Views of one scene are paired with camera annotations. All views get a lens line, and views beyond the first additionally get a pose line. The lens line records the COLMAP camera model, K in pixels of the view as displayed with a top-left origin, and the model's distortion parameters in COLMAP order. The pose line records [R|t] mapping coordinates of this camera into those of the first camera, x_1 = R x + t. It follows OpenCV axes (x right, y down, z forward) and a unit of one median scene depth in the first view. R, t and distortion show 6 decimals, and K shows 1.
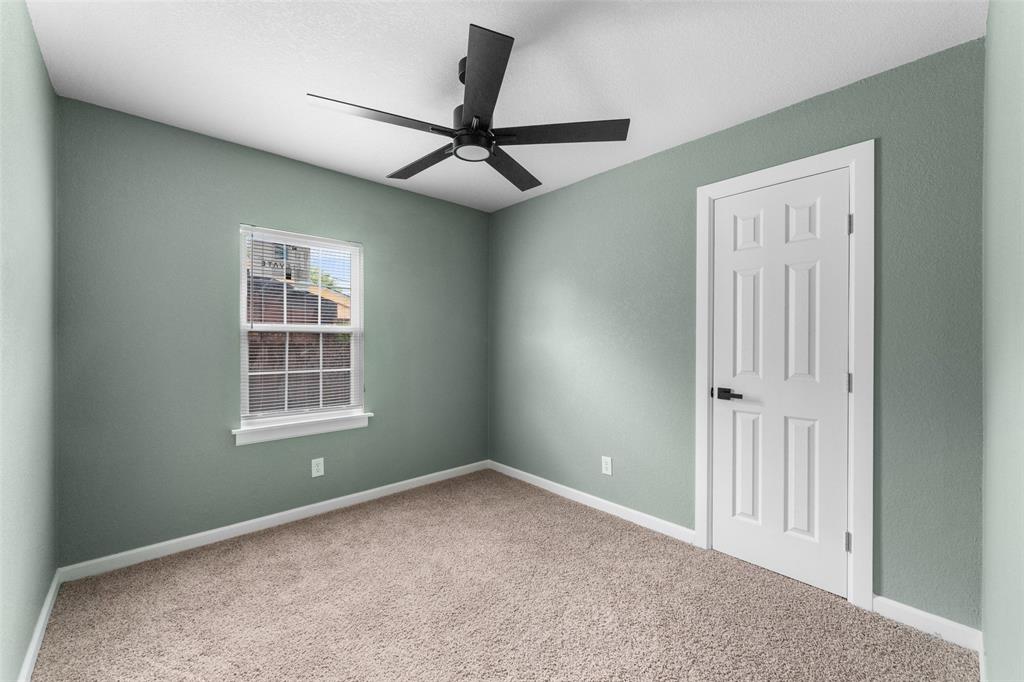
lens RADIAL K [[408.0, 0, 512.0], [0, 408.0, 341.0], [0, 0, 1]] dist [0.001654, 0.000115]
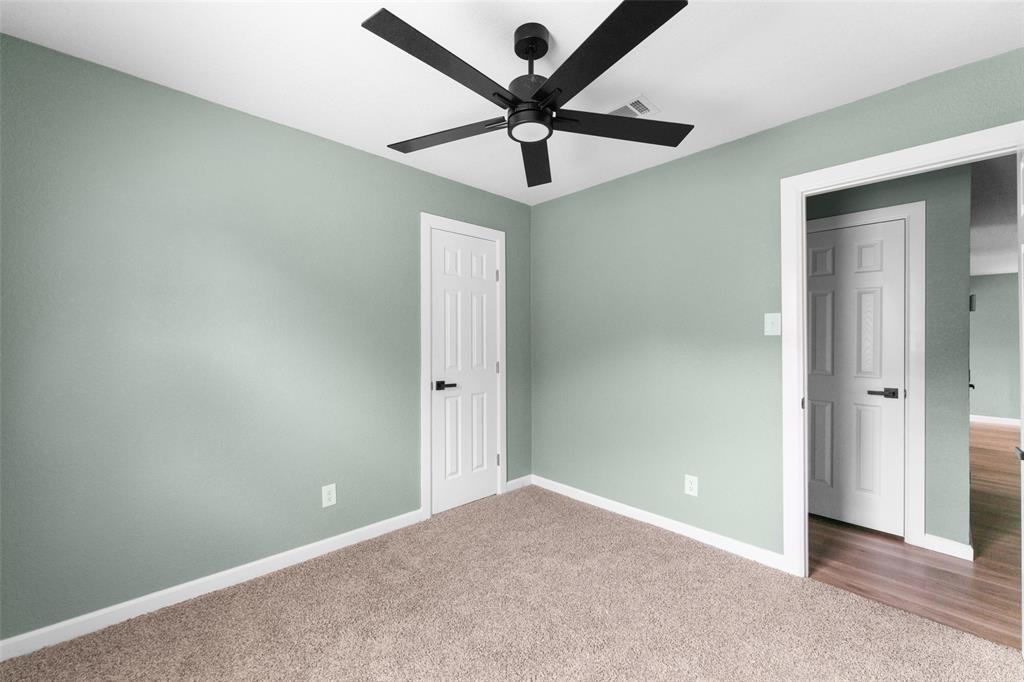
lens RADIAL K [[408.0, 0, 512.0], [0, 408.0, 341.0], [0, 0, 1]] dist [0.001654, 0.000115]
pose [[-0.010254, 0.001985, 0.999945, -0.762962], [0.006119, 0.999979, -0.001922, -0.004111], [-0.999929, 0.006099, -0.010266, 0.812415]]
